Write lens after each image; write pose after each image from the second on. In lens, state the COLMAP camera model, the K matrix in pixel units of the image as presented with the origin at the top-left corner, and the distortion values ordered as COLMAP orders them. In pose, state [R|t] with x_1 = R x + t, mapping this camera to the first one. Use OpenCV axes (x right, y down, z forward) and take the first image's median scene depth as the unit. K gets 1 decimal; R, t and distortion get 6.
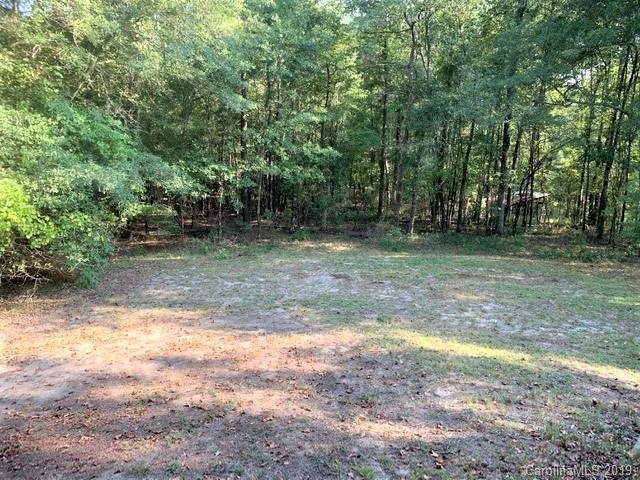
lens RADIAL K [[487.7, 0, 319.2], [0, 487.7, 240.5], [0, 0, 1]] dist [0.011921, -0.001926]
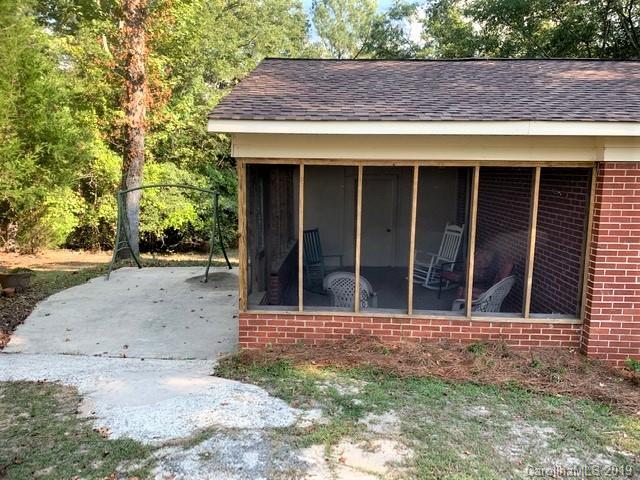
lens RADIAL K [[487.7, 0, 320.3], [0, 487.7, 240.1], [0, 0, 1]] dist [0.011921, -0.001926]
pose [[0.958366, 0.036803, -0.283161, 0.597068], [-0.059275, 0.995699, -0.071205, 0.167540], [0.279322, 0.085024, 0.956426, -0.973975]]
